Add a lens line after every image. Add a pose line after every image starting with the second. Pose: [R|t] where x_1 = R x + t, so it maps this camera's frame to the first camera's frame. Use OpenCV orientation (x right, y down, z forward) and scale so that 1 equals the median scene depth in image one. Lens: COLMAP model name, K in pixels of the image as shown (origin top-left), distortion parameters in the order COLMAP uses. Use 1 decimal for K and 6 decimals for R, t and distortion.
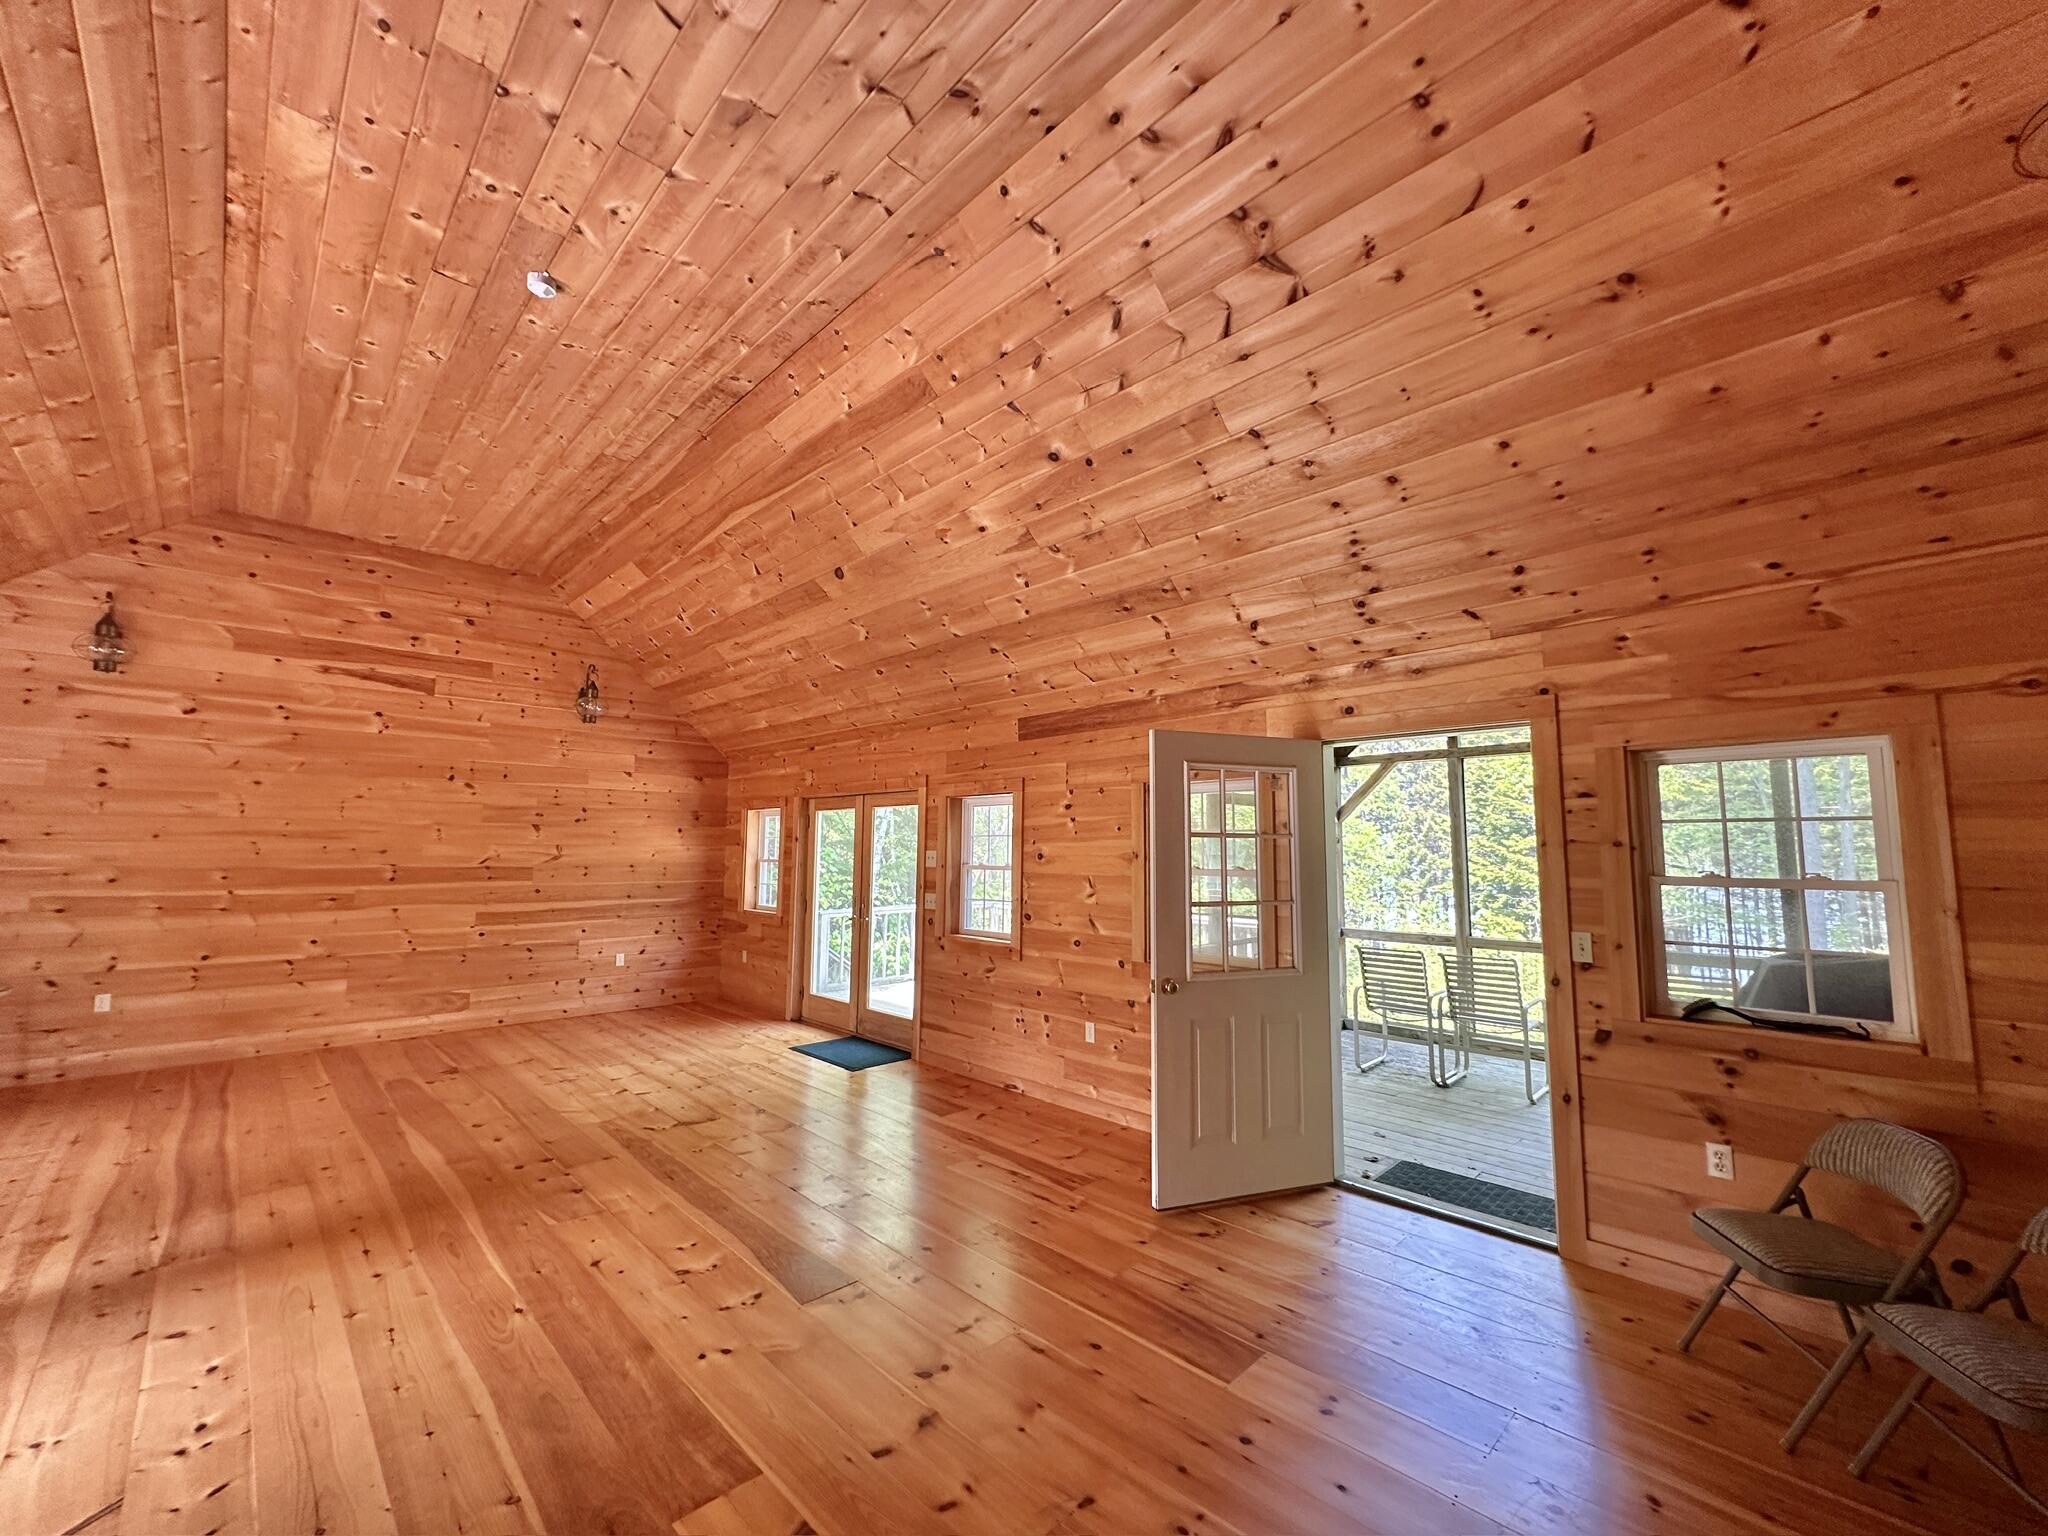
lens RADIAL K [[817.5, 0, 1024.0], [0, 817.5, 768.0], [0, 0, 1]] dist [-0.002581, 0.000589]
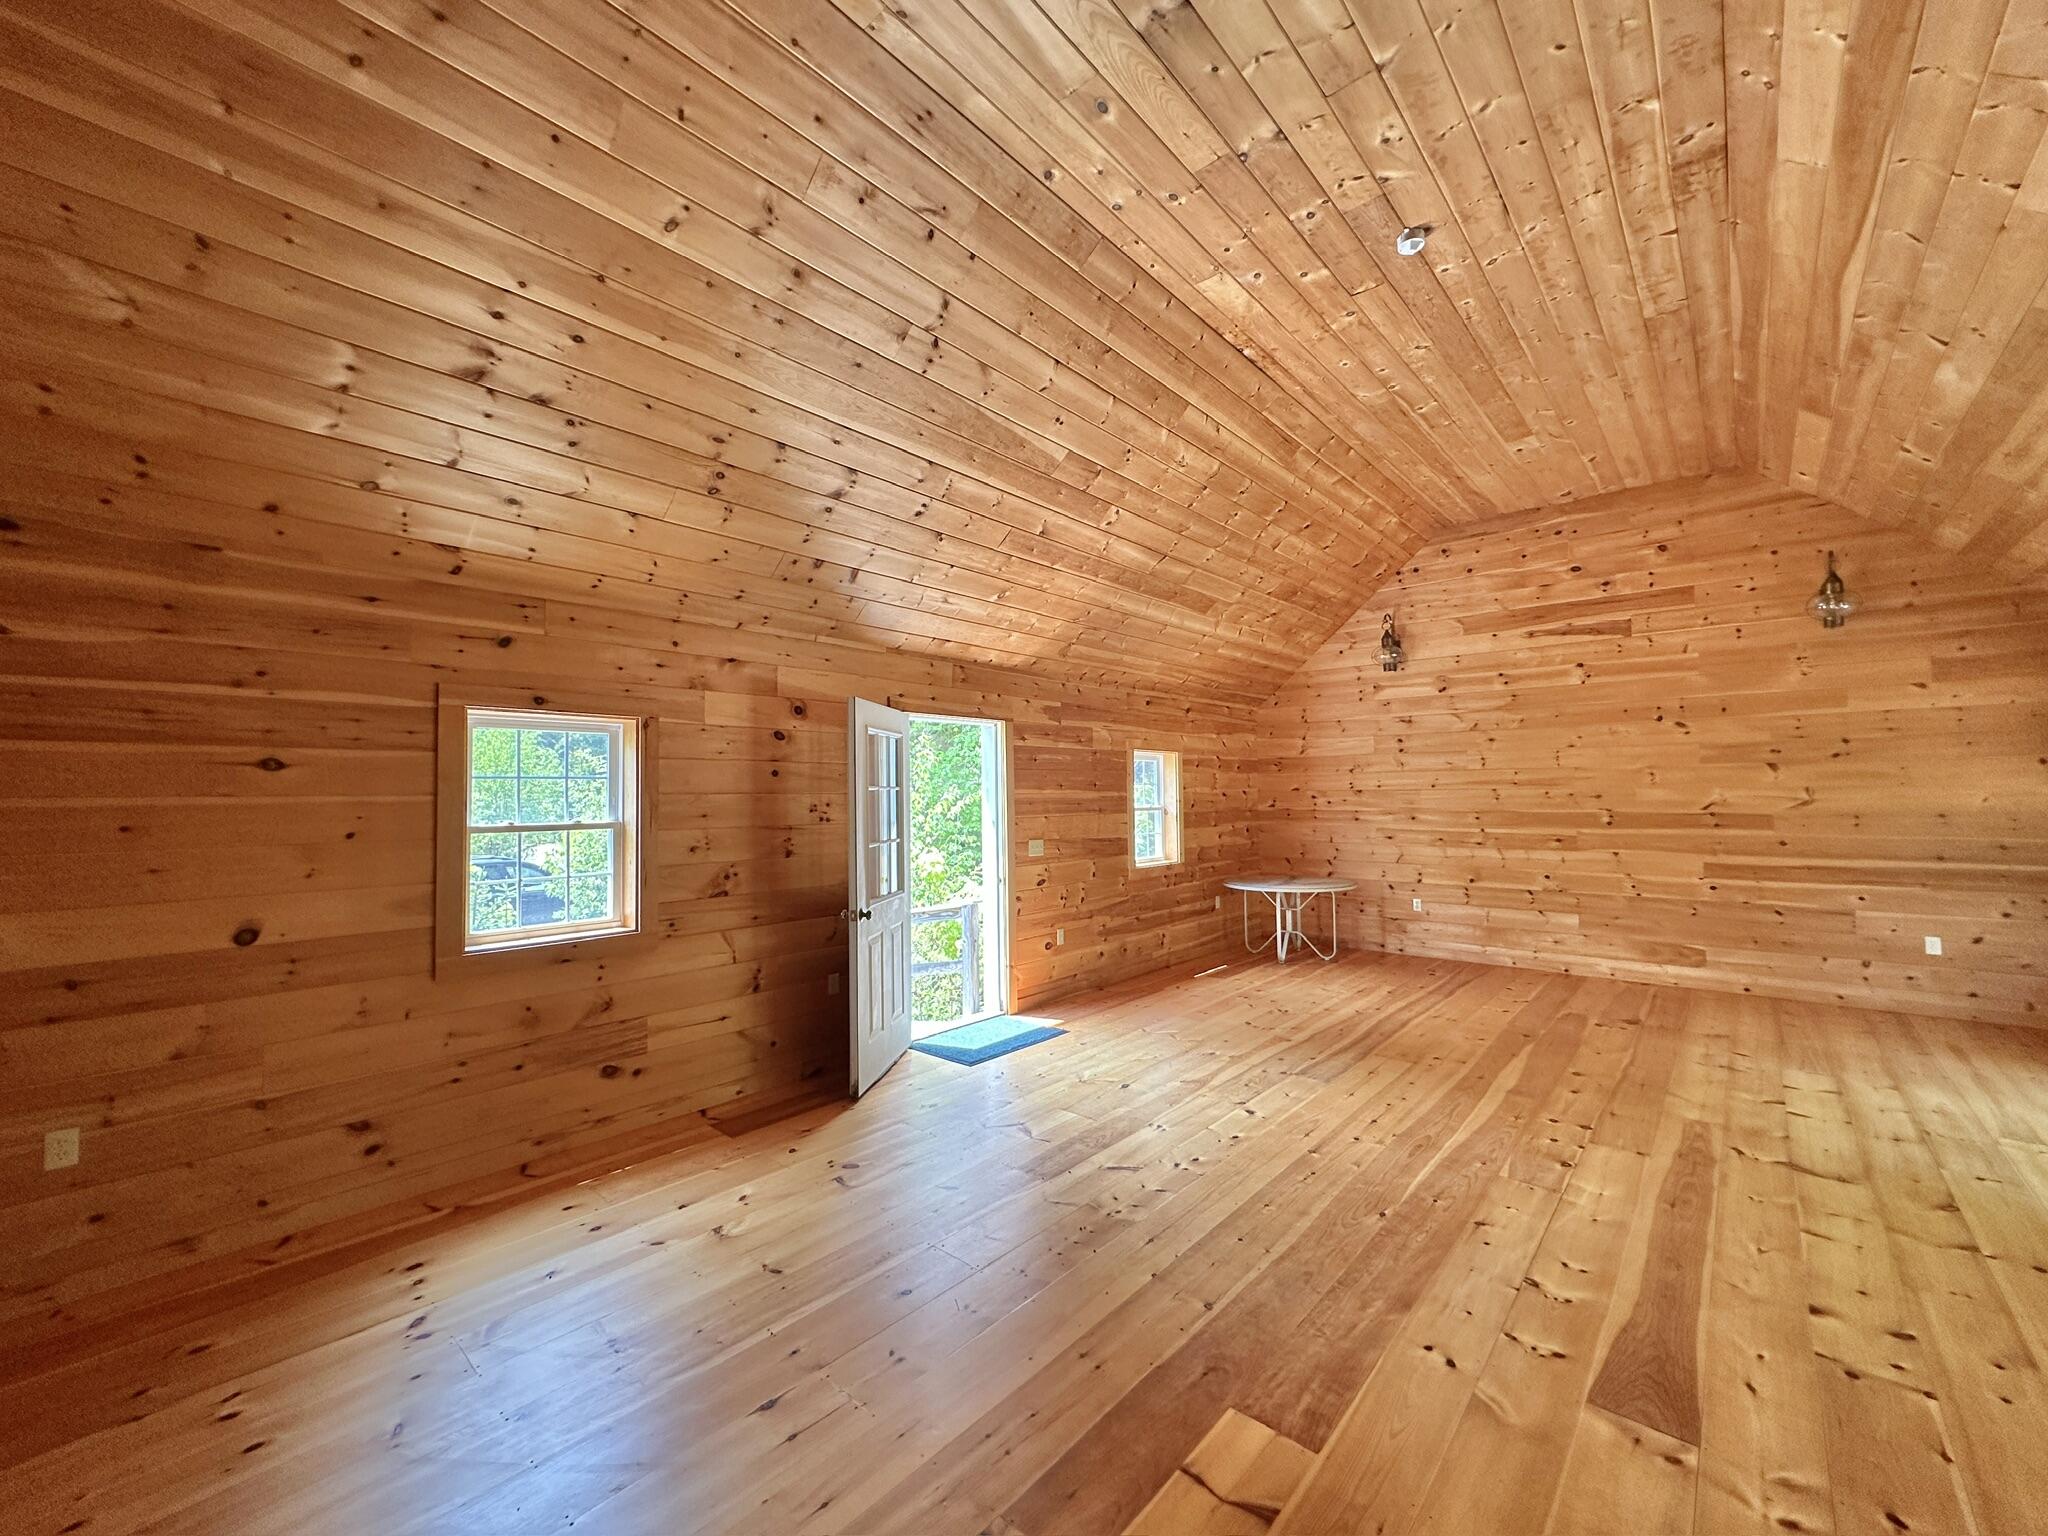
lens RADIAL K [[817.5, 0, 1024.0], [0, 817.5, 768.0], [0, 0, 1]] dist [-0.002581, 0.000589]
pose [[0.070438, -0.036841, -0.996836, 0.237604], [0.107847, 0.993741, -0.029106, 0.022162], [0.991669, -0.105456, 0.073970, 0.252408]]
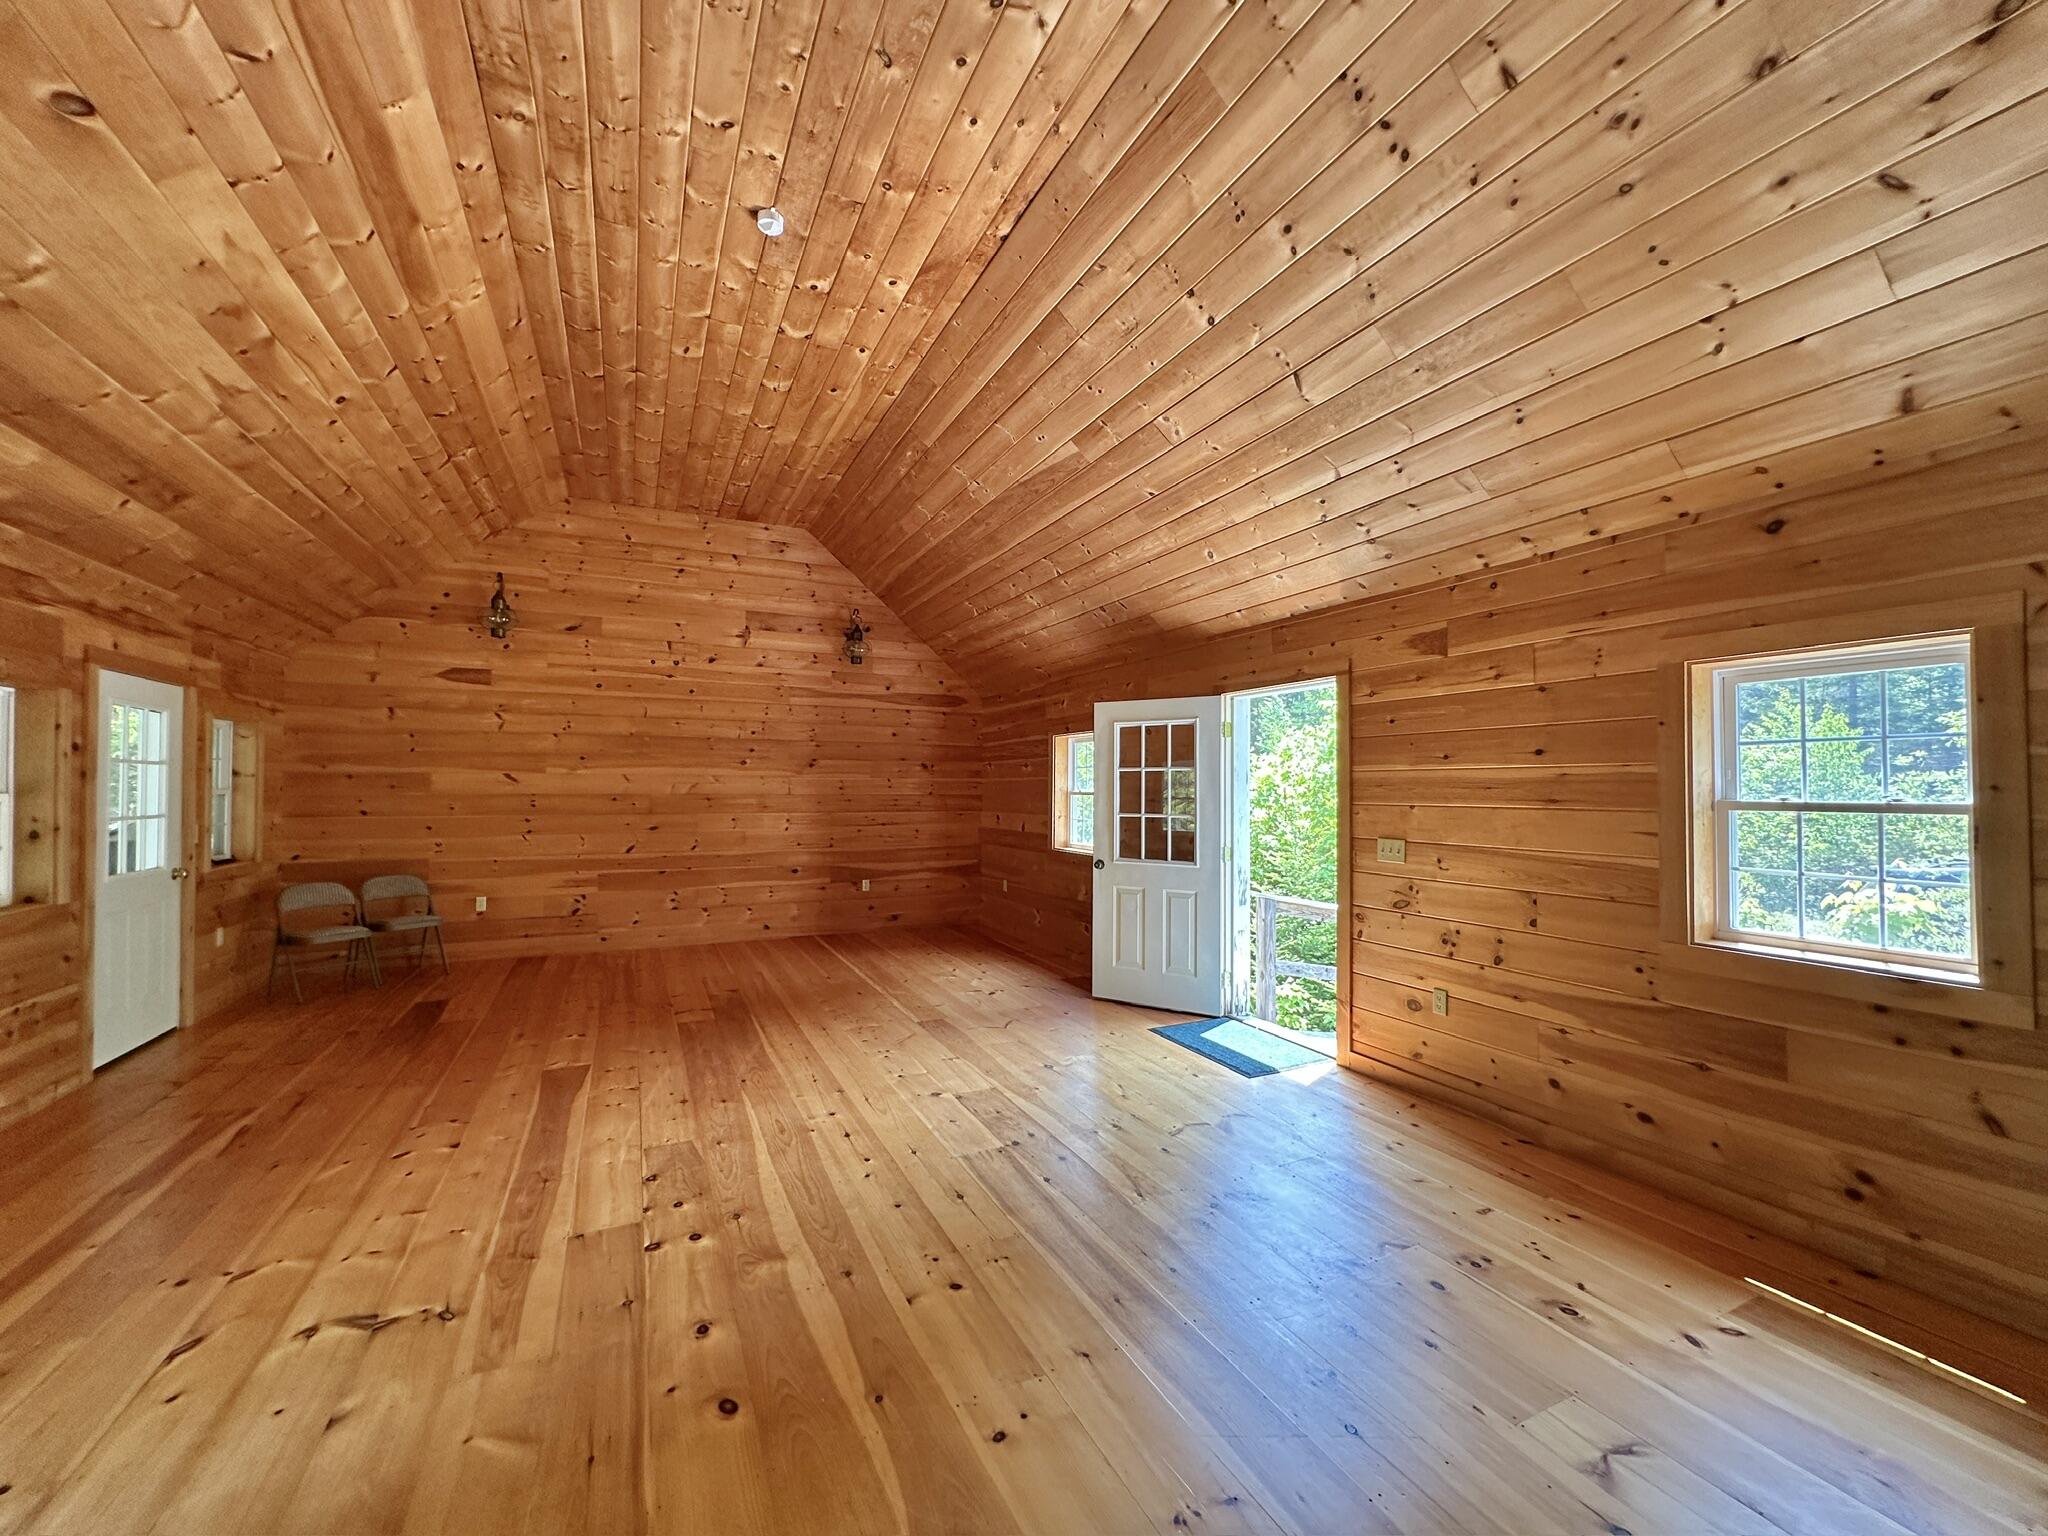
lens RADIAL K [[817.5, 0, 1024.0], [0, 817.5, 768.0], [0, 0, 1]] dist [-0.002581, 0.000589]
pose [[-0.947880, 0.000555, 0.318628, -0.799810], [-0.038651, 0.992414, -0.116710, 0.125199], [-0.316276, -0.122943, -0.940667, 1.170402]]
